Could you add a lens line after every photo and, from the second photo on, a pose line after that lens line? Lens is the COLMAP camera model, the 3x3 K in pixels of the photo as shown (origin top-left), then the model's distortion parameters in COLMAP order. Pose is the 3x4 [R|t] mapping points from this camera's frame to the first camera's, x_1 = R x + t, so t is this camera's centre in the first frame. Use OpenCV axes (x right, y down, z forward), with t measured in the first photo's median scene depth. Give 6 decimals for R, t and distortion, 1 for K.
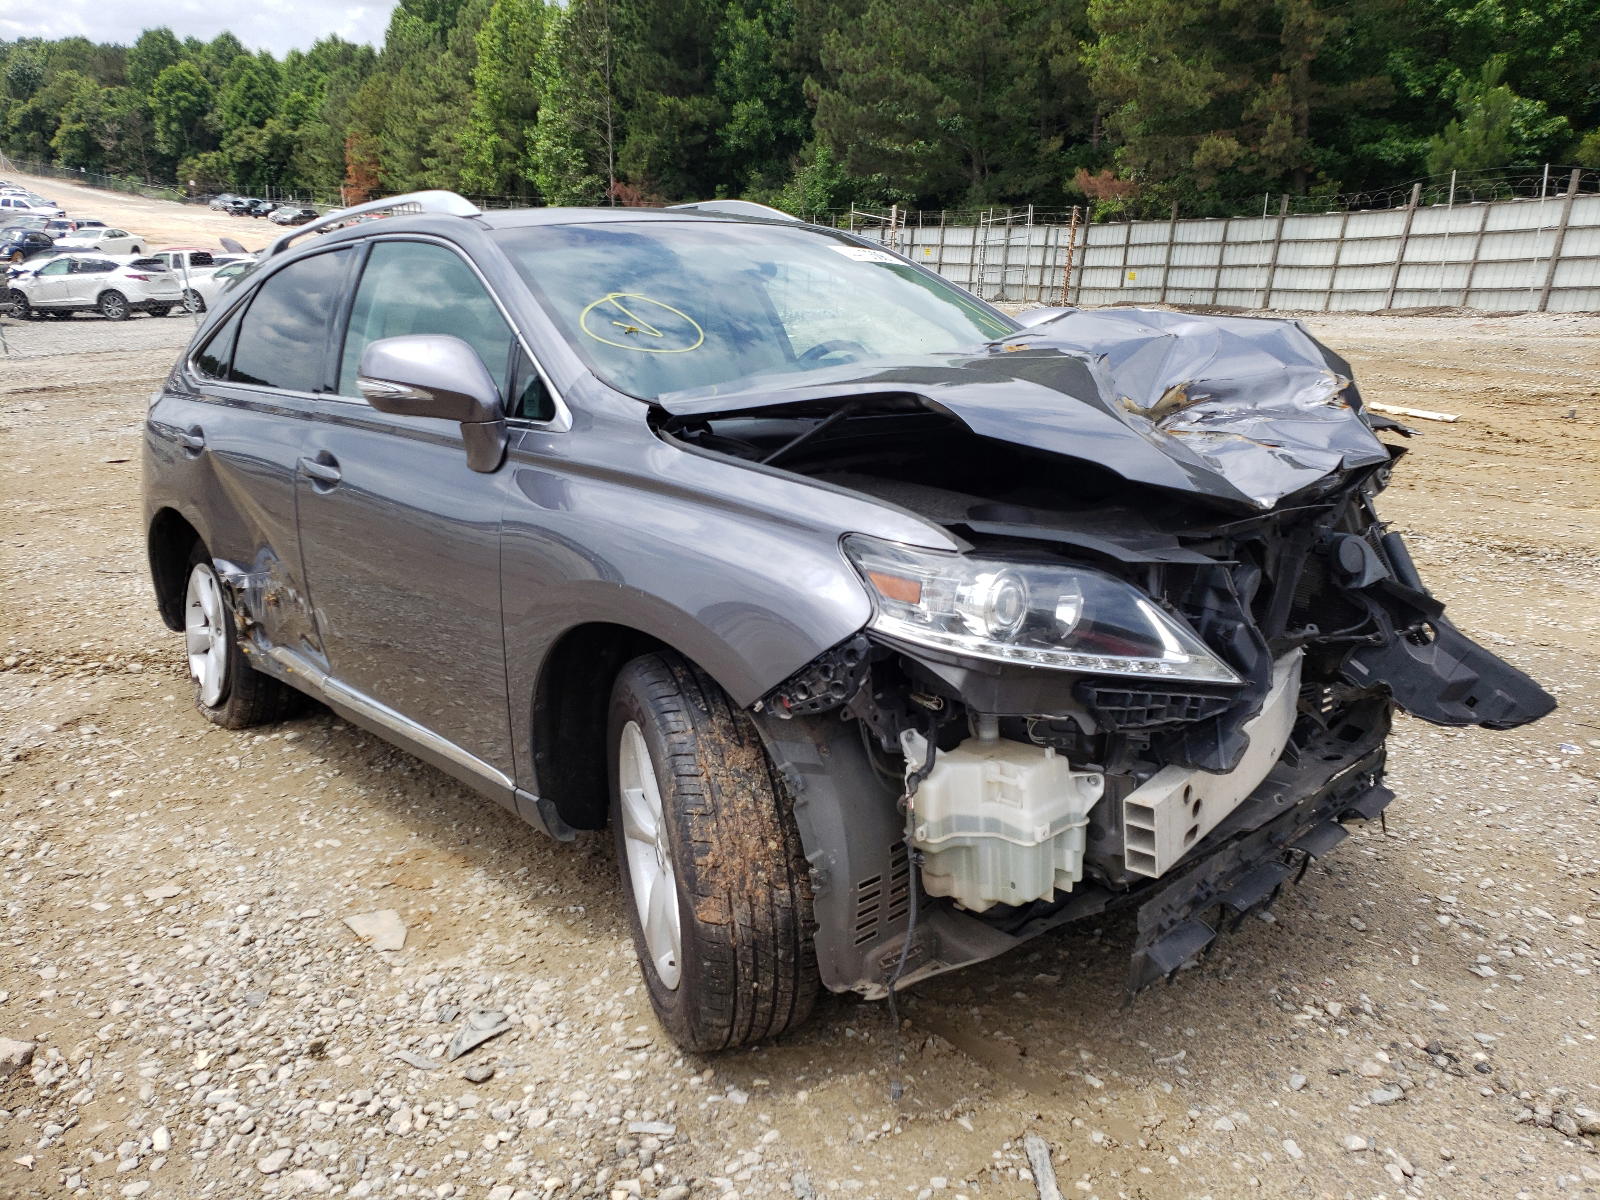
lens RADIAL K [[1322.3, 0, 803.8], [0, 1322.3, 589.9], [0, 0, 1]] dist [0.074022, -0.001416]
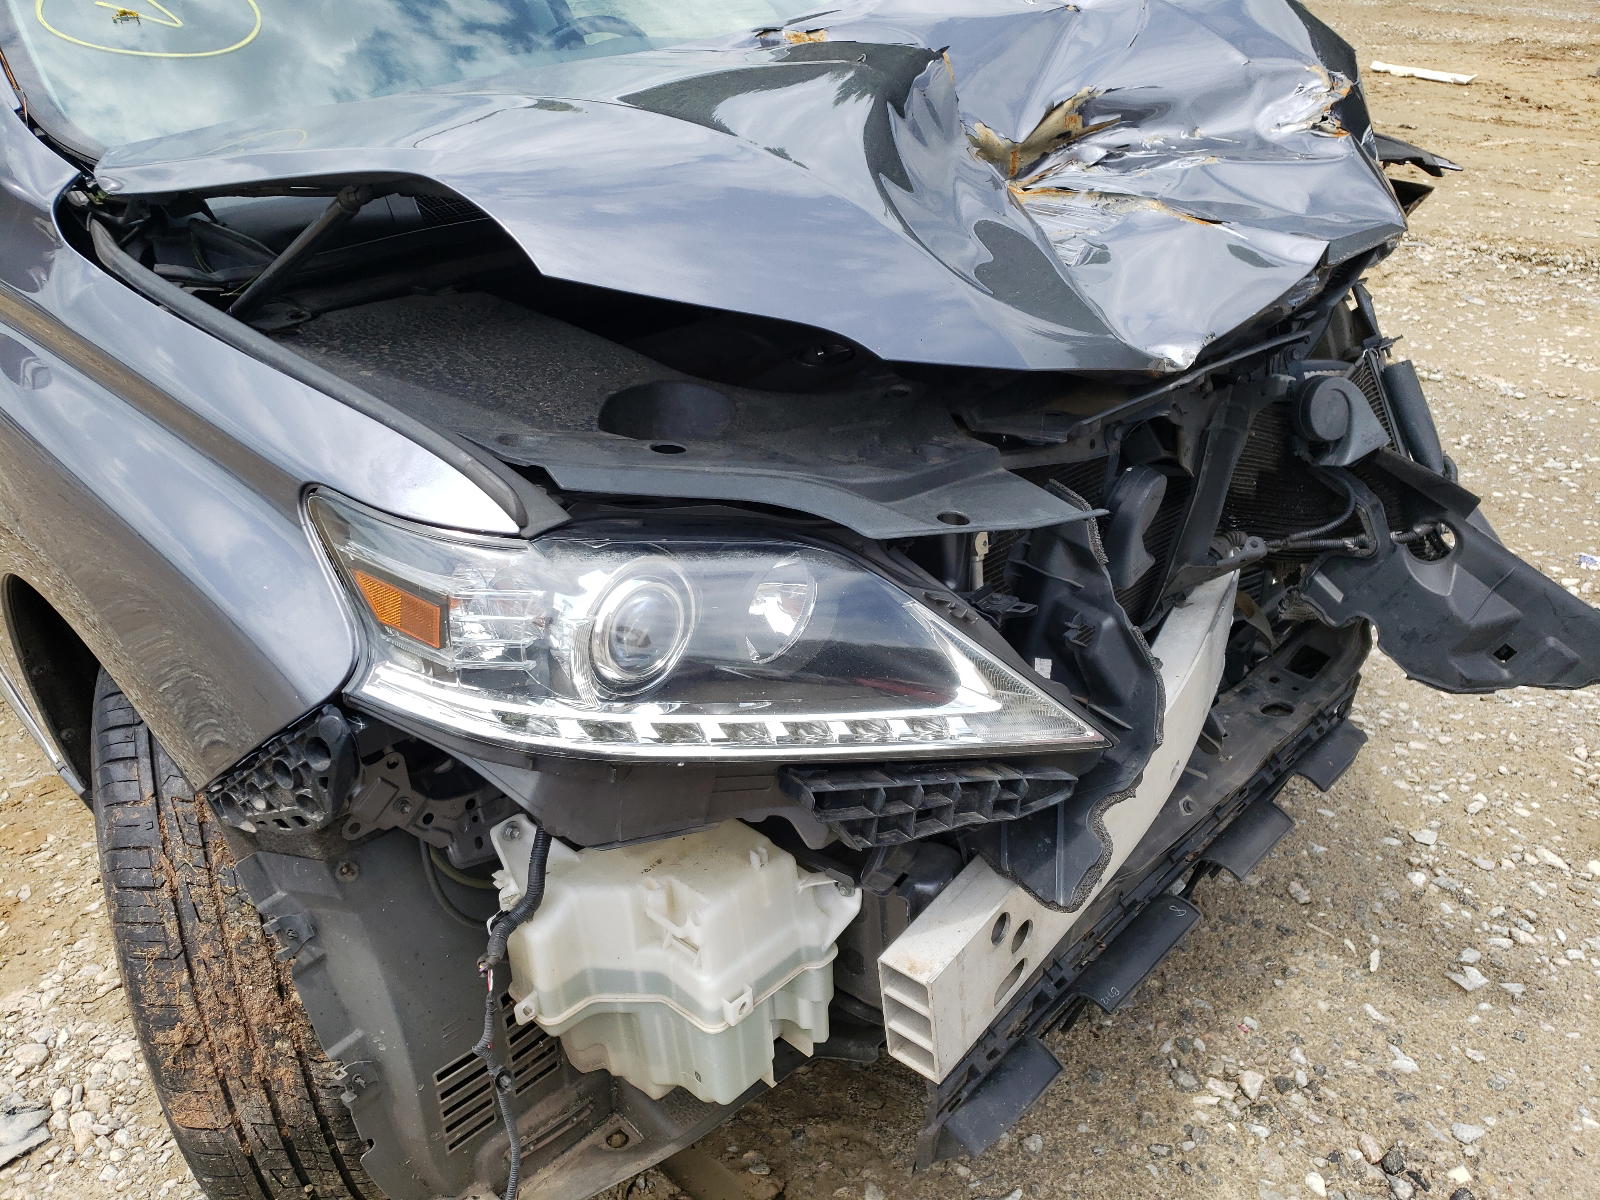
lens RADIAL K [[1306.9, 0, 785.1], [0, 1306.9, 607.0], [0, 0, 1]] dist [0.074471, -0.057699]
pose [[0.999605, -0.028111, 0.000333, 0.166585], [0.027173, 0.969147, 0.244980, -0.092850], [-0.007209, -0.244874, 0.969528, 0.415853]]
